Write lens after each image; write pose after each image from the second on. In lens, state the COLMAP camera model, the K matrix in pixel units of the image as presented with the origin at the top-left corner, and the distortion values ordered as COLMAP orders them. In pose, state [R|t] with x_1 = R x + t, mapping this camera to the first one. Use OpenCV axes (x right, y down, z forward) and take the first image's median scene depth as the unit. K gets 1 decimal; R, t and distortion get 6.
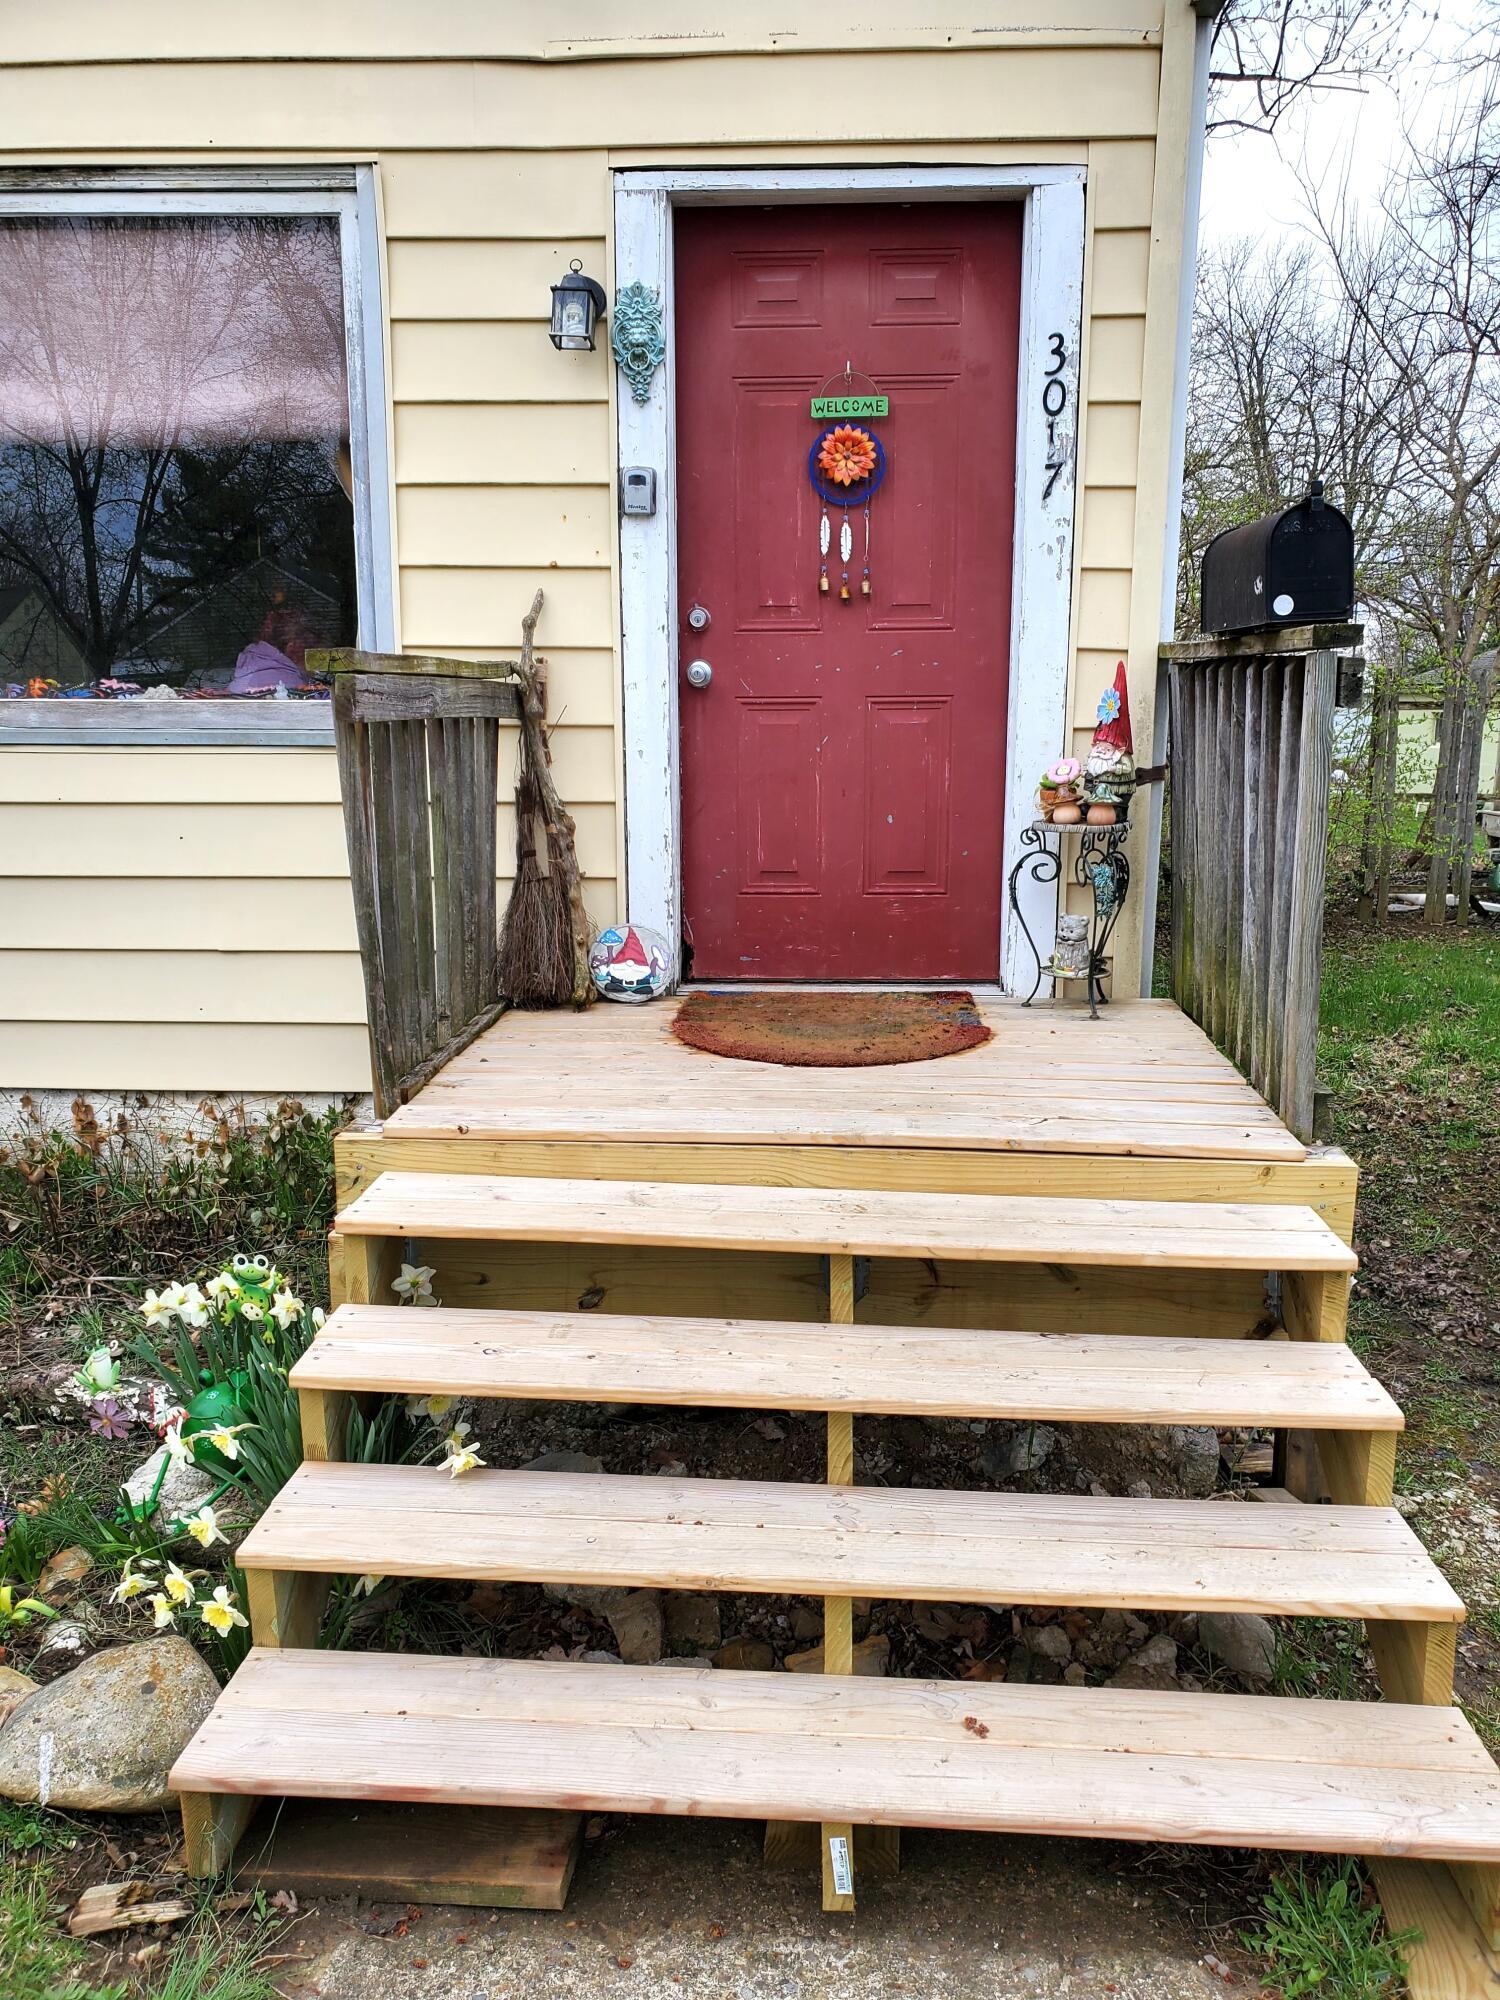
lens RADIAL K [[1504.0, 0, 760.5], [0, 1504.0, 1008.7], [0, 0, 1]] dist [0.044233, -0.056537]
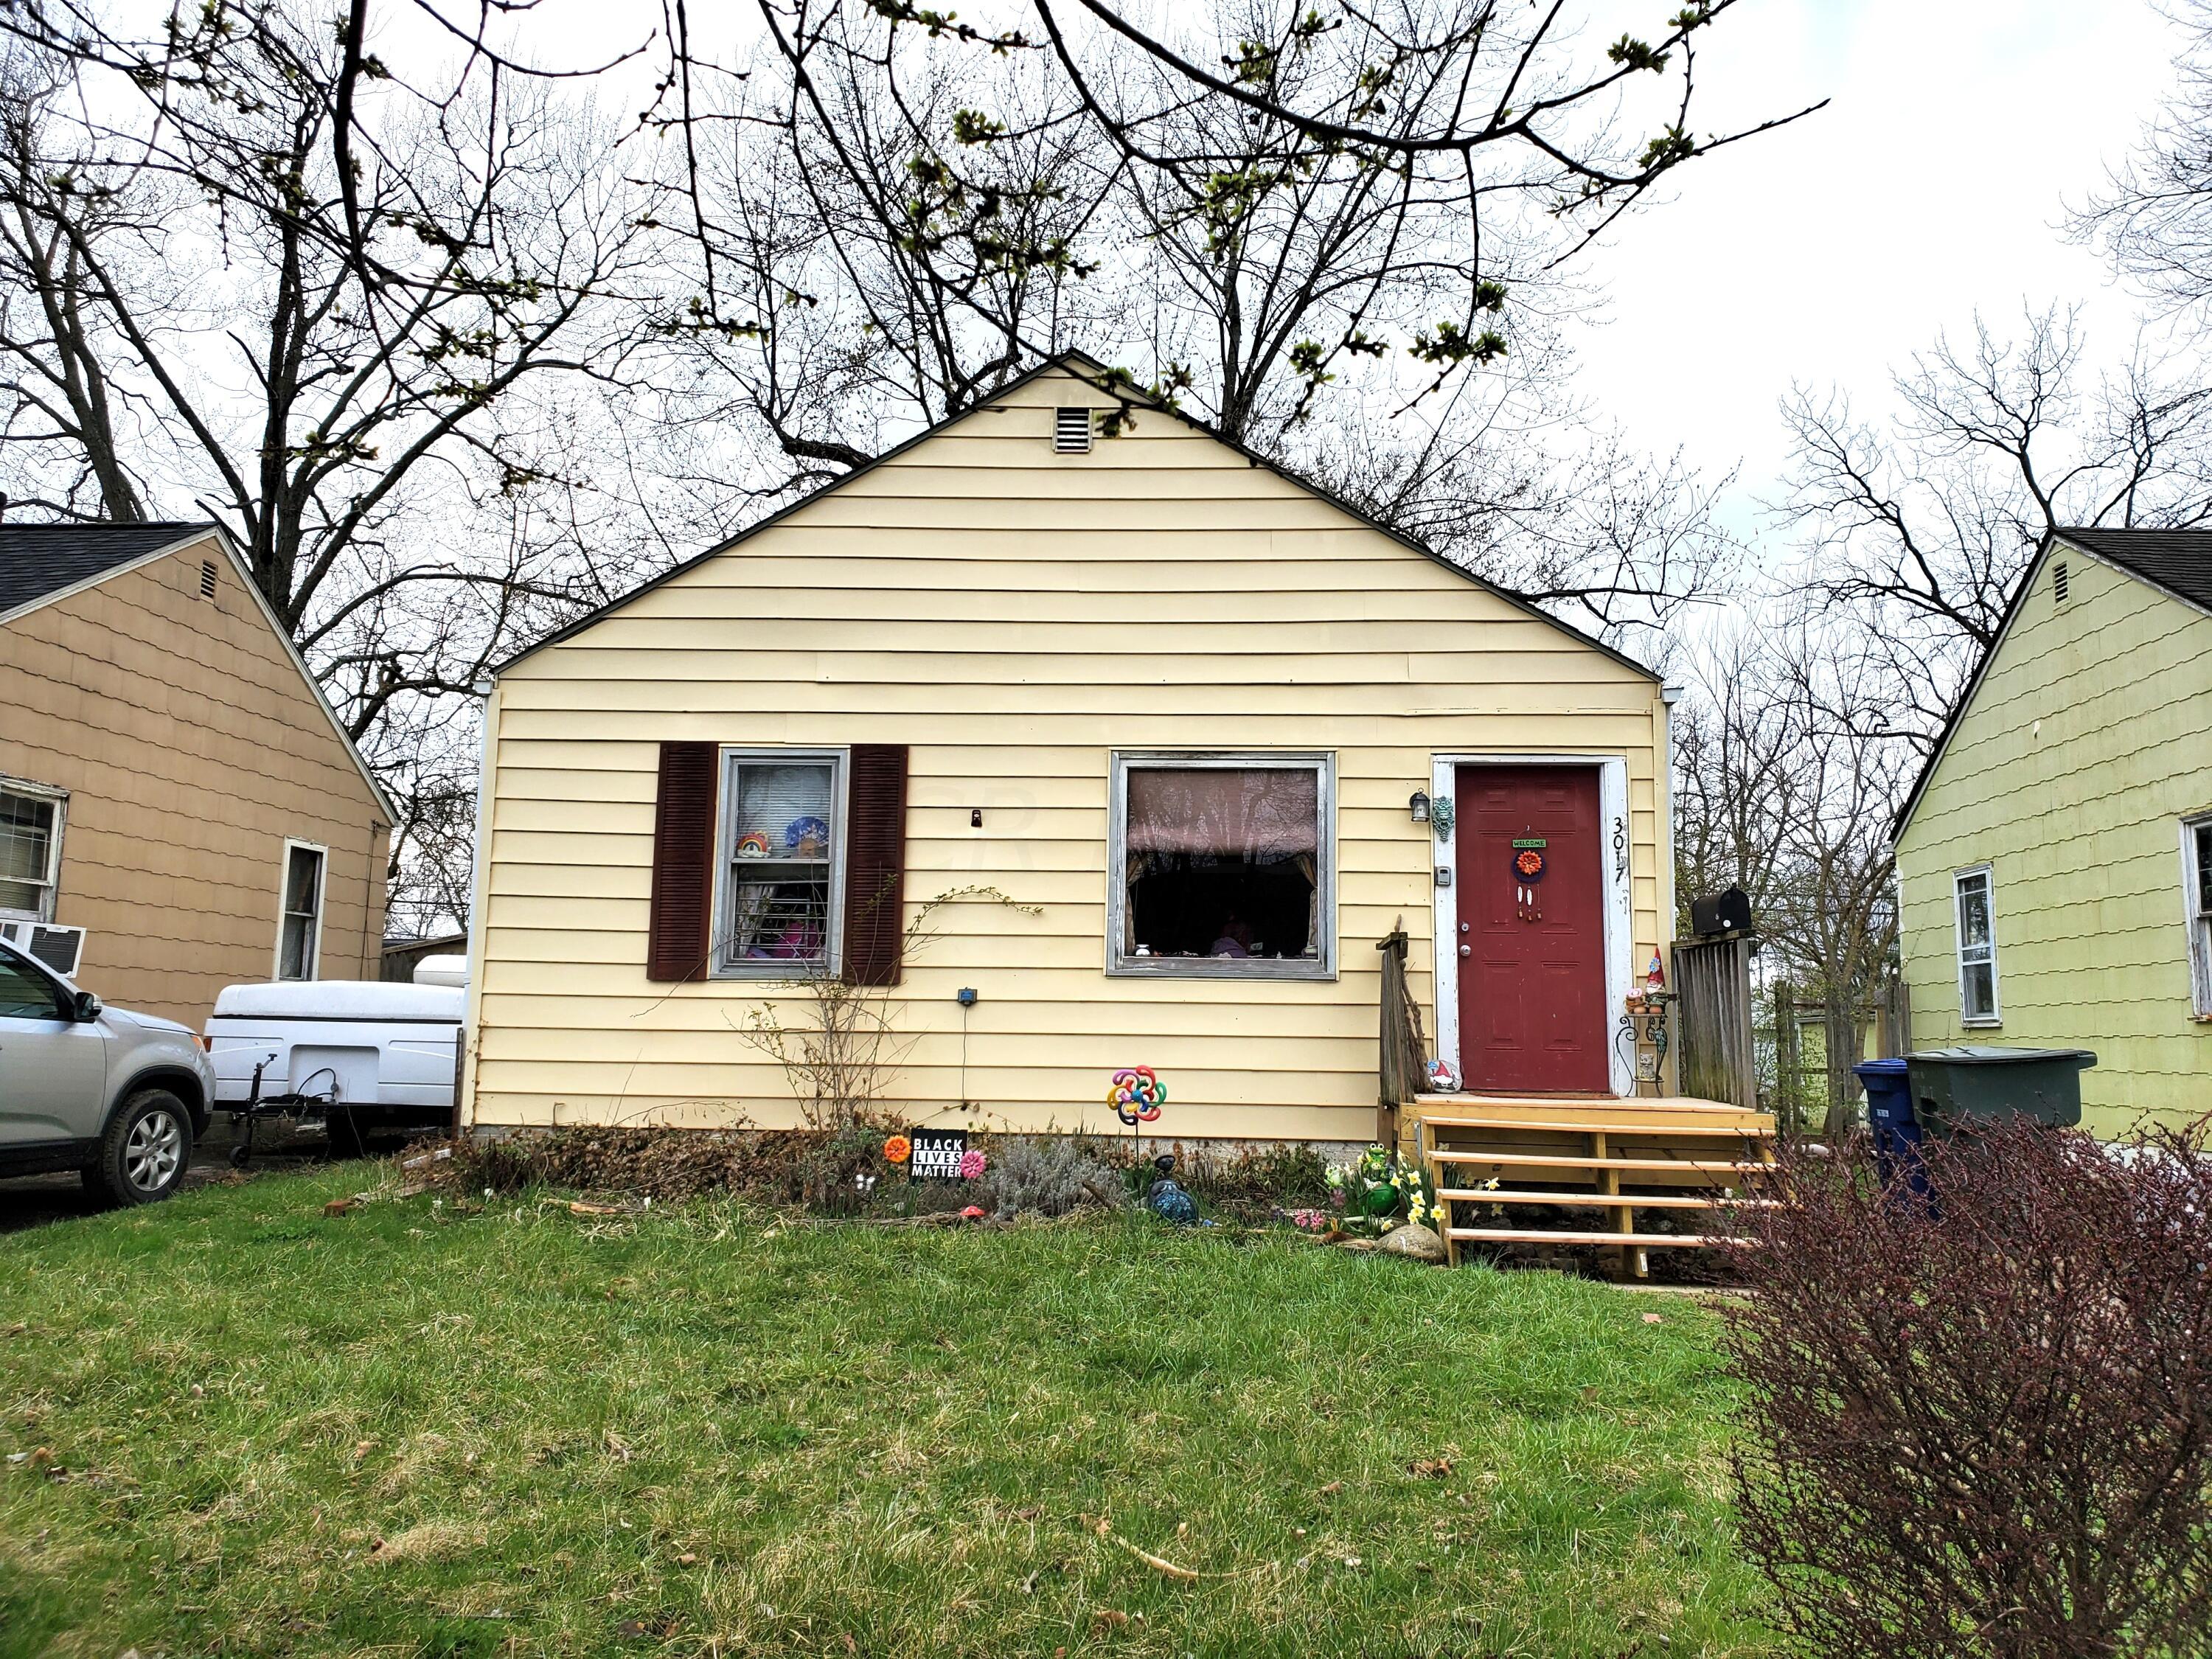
lens RADIAL K [[1663.4, 0, 1086.4], [0, 1663.4, 827.4], [0, 0, 1]] dist [0.044233, -0.056537]
pose [[0.999726, 0.011701, -0.020251, -0.587641], [-0.017610, 0.946408, -0.322494, 0.440277], [0.015392, 0.322762, 0.946355, -1.511918]]
